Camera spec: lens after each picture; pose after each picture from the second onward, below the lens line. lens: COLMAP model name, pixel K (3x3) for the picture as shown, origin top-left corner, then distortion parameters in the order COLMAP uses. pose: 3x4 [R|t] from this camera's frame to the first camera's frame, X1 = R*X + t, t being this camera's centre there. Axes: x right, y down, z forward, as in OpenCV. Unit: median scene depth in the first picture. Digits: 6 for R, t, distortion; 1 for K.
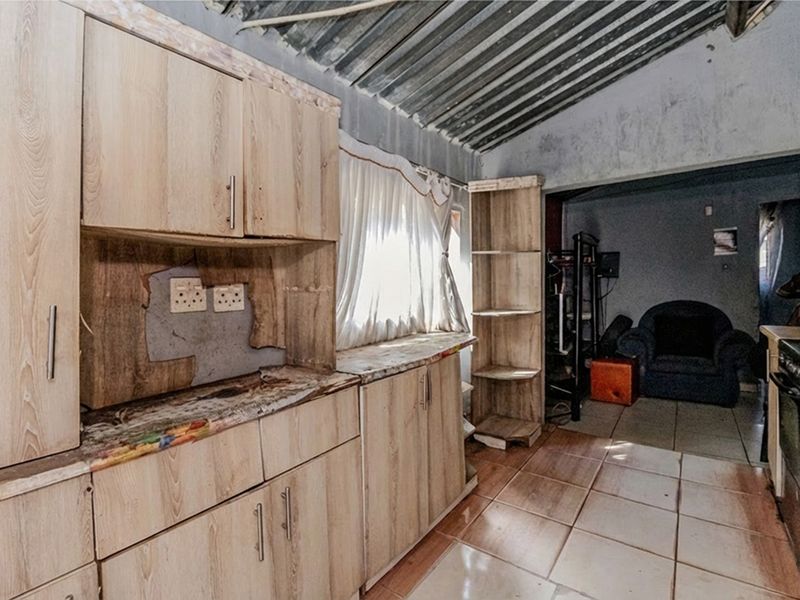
lens RADIAL K [[370.0, 0, 399.3], [0, 370.0, 272.2], [0, 0, 1]] dist [-0.021304, 0.000470]
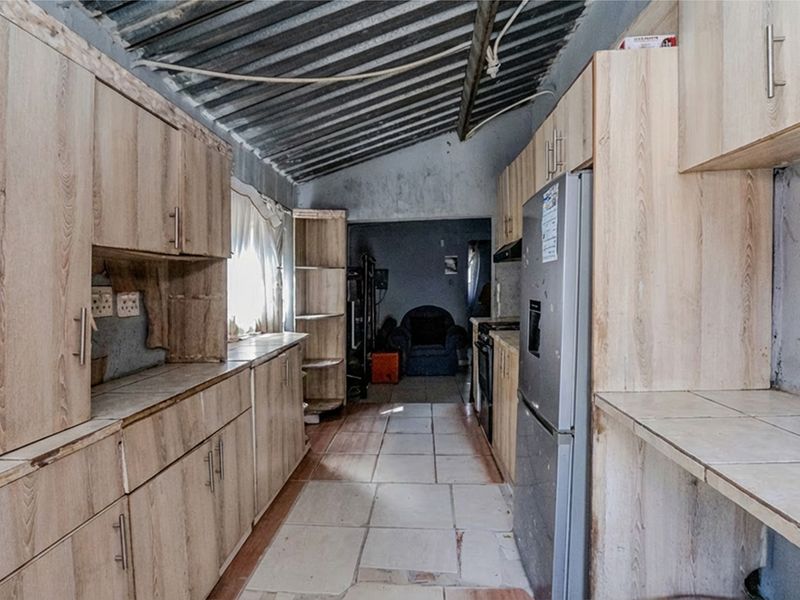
lens RADIAL K [[370.0, 0, 399.3], [0, 370.0, 272.2], [0, 0, 1]] dist [-0.021304, 0.000470]
pose [[0.823516, 0.031197, 0.566434, -0.234151], [-0.014880, 0.999331, -0.033405, -0.001913], [-0.567097, 0.019081, 0.823430, -0.215847]]
